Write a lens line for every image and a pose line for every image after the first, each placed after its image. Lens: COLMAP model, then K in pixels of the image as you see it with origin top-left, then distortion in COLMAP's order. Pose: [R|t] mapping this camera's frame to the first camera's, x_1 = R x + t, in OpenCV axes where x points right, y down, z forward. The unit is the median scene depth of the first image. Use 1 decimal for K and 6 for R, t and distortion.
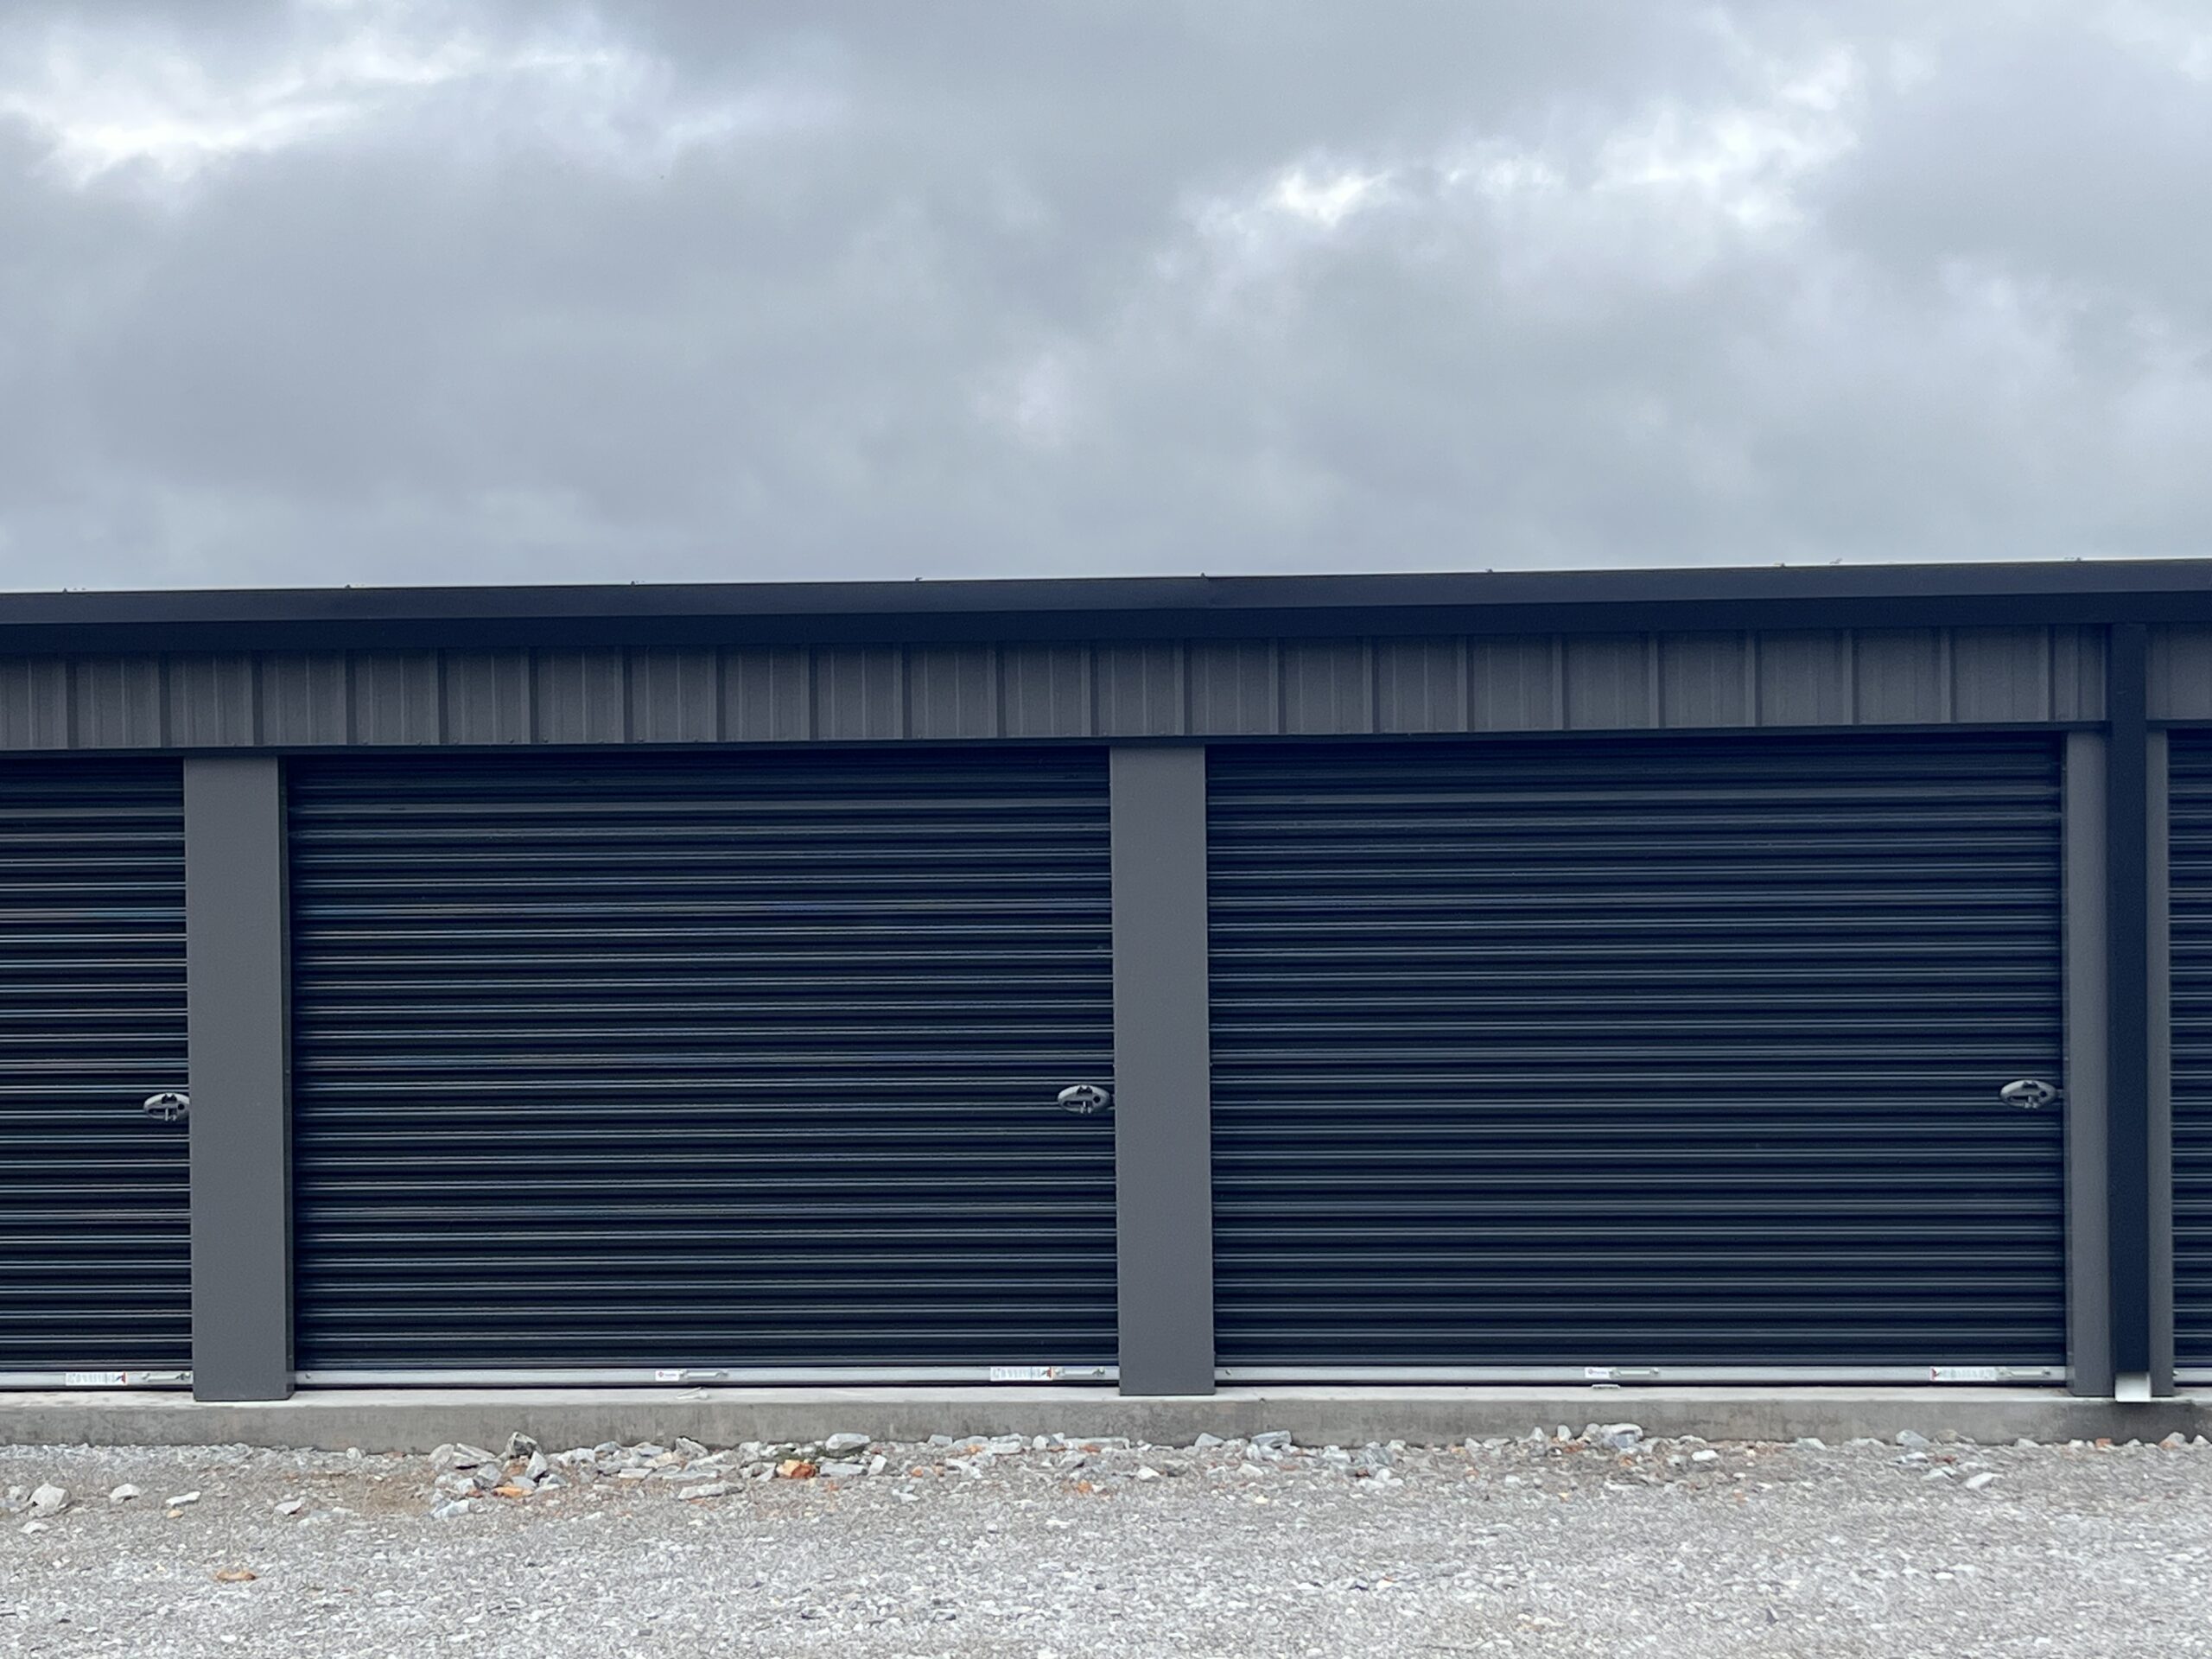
lens RADIAL K [[3433.4, 0, 1061.1], [0, 3433.4, 826.4], [0, 0, 1]] dist [0.143962, -0.639156]
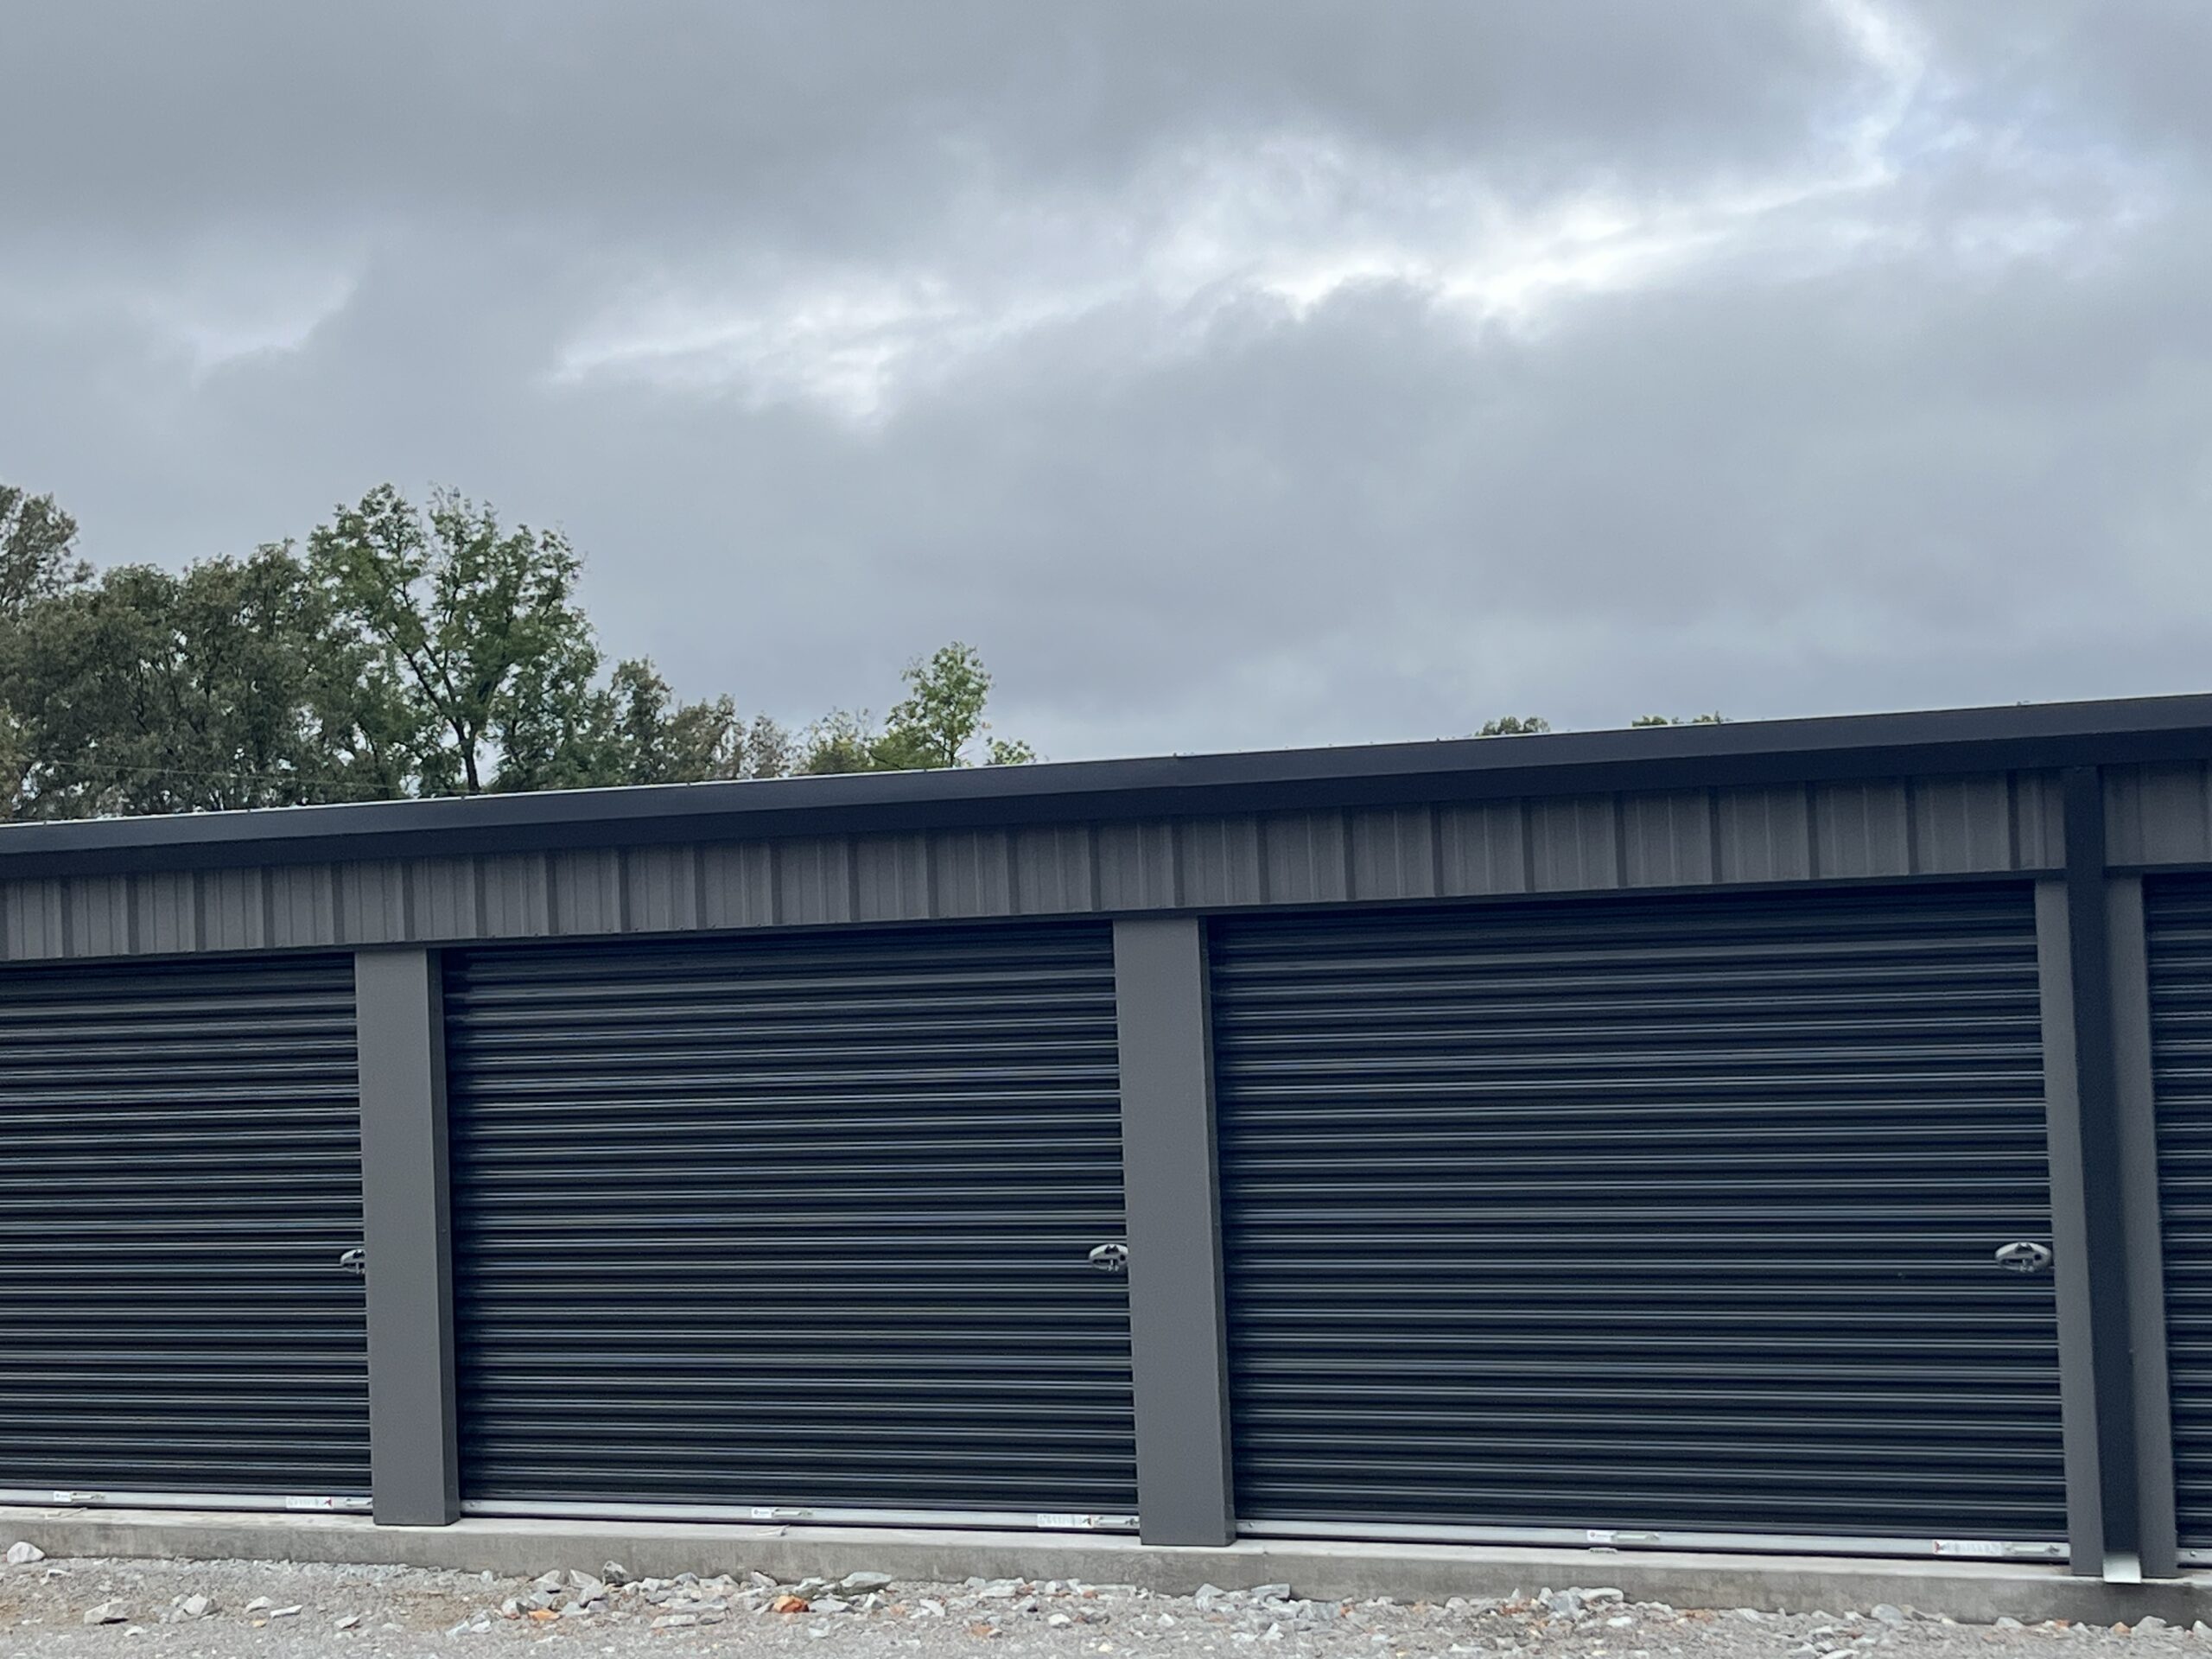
lens RADIAL K [[3512.1, 0, 1091.3], [0, 3512.1, 816.6], [0, 0, 1]] dist [0.137376, -0.566276]
pose [[0.944348, -0.037120, -0.326846, 0.357668], [0.022787, 0.998608, -0.047572, -0.003879], [0.328157, 0.037477, 0.943880, -0.018201]]
